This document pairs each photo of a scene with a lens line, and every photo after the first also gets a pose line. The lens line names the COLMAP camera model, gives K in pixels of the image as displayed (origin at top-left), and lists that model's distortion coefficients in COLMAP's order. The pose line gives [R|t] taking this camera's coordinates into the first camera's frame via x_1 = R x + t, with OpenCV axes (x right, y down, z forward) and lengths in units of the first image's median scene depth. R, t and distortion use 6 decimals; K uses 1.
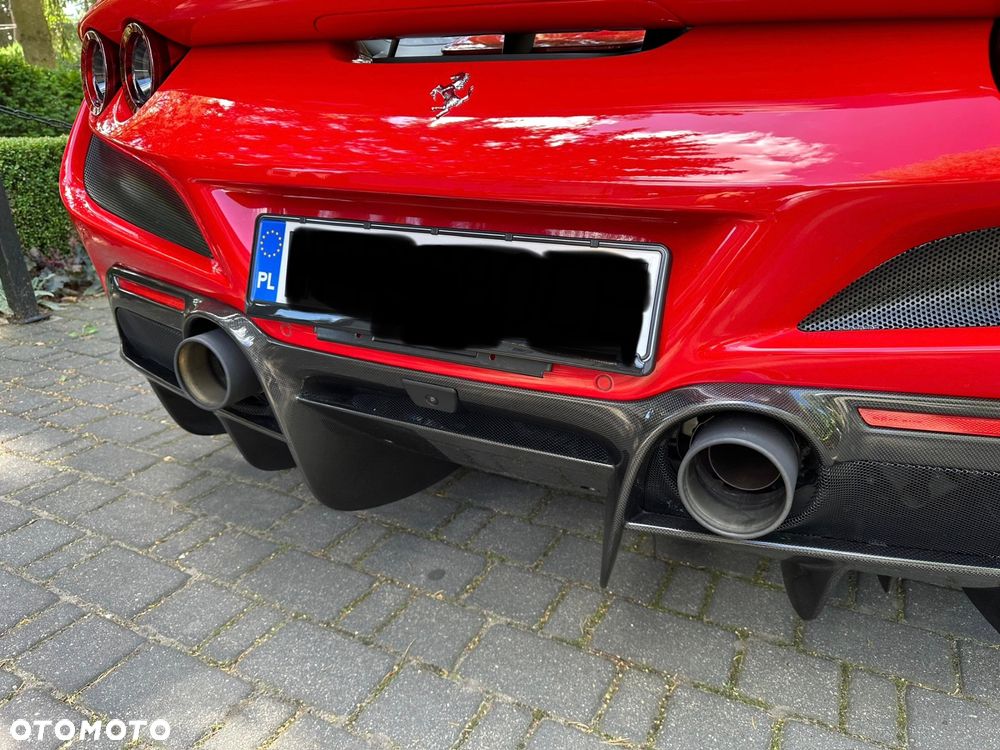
lens RADIAL K [[718.0, 0, 494.7], [0, 718.0, 393.8], [0, 0, 1]] dist [0.002001, -0.007117]
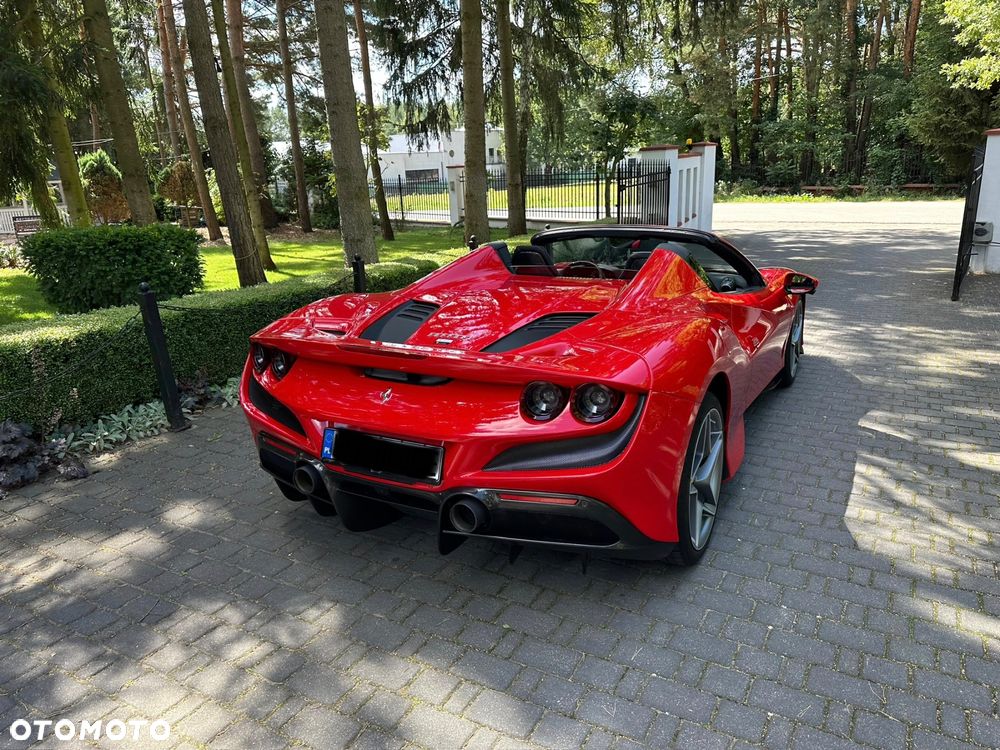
lens RADIAL K [[721.3, 0, 502.4], [0, 721.3, 381.3], [0, 0, 1]] dist [0.084722, -0.128168]
pose [[0.998269, -0.026195, -0.052652, 0.391393], [0.022046, 0.996717, -0.077900, -0.134887], [0.054519, 0.076604, 0.995570, -1.349435]]
